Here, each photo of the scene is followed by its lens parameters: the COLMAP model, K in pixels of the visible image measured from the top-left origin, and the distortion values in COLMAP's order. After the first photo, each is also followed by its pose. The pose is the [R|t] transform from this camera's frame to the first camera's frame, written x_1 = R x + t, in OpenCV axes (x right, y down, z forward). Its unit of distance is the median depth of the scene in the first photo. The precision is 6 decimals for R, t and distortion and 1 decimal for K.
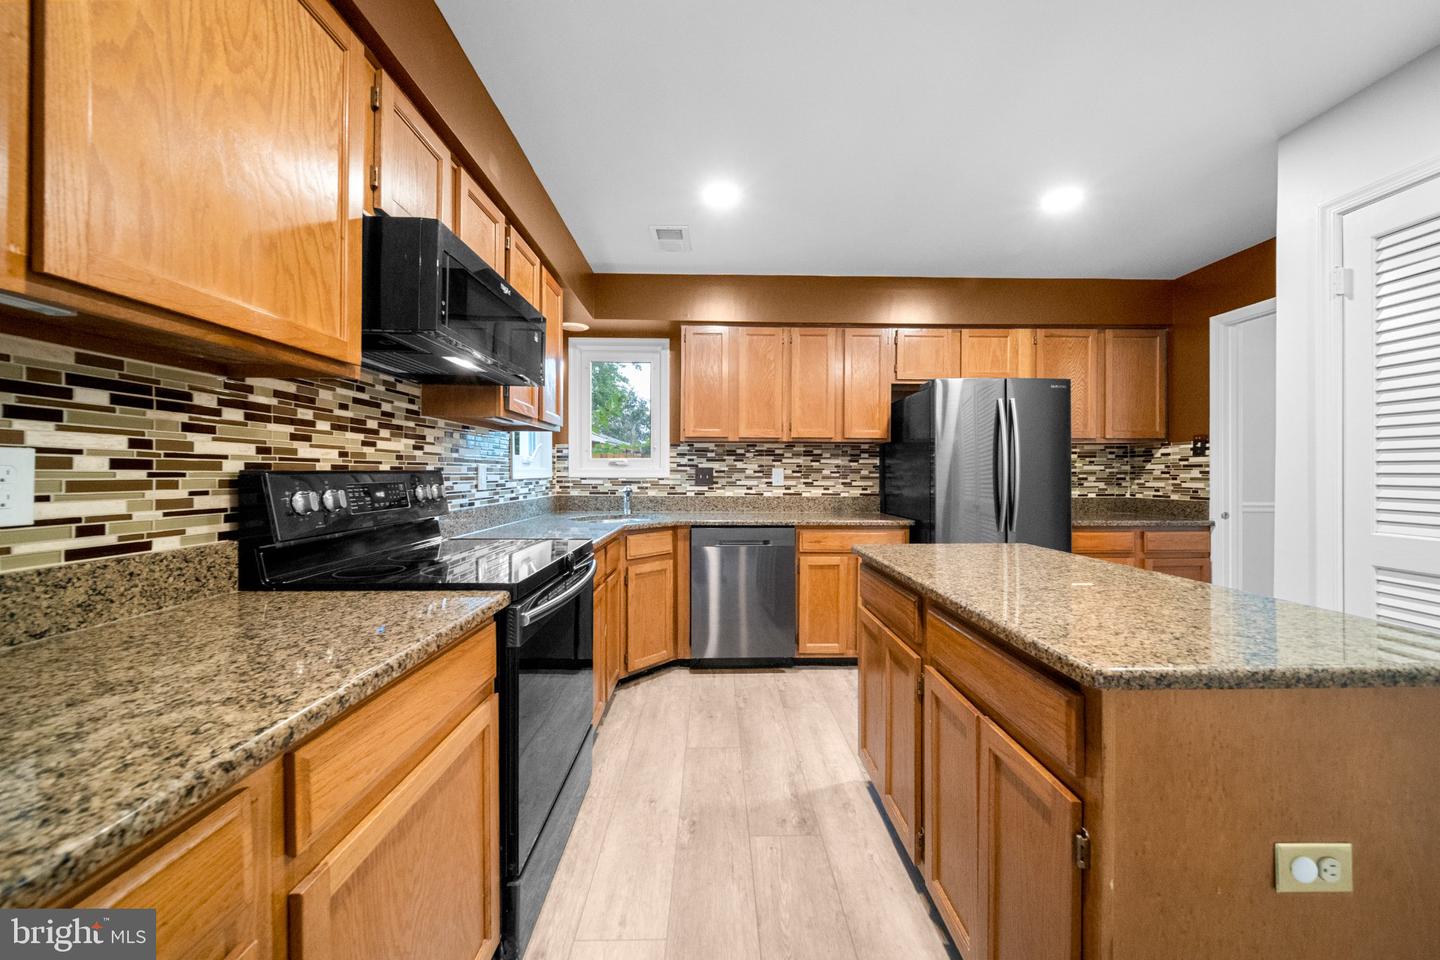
lens RADIAL K [[521.2, 0, 721.7], [0, 521.2, 475.1], [0, 0, 1]] dist [-0.002447, -0.000170]
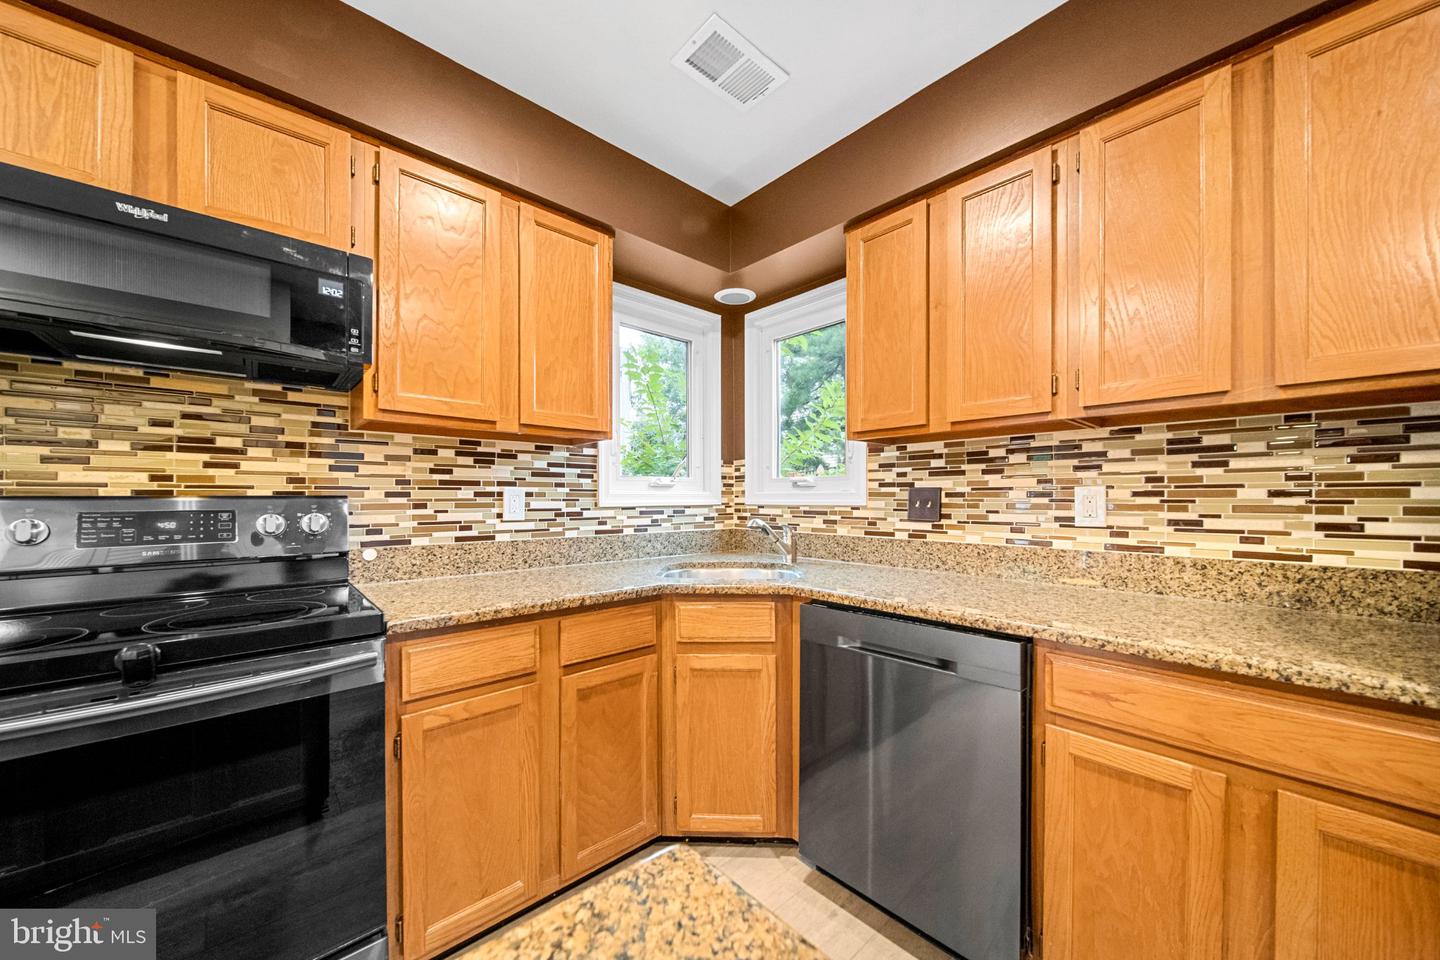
lens RADIAL K [[521.2, 0, 704.8], [0, 521.2, 497.9], [0, 0, 1]] dist [-0.002447, -0.000170]
pose [[0.654472, -0.005006, -0.756069, 0.224852], [0.000059, 0.999978, -0.006570, -0.000327], [0.756086, 0.004256, 0.654458, 0.478908]]
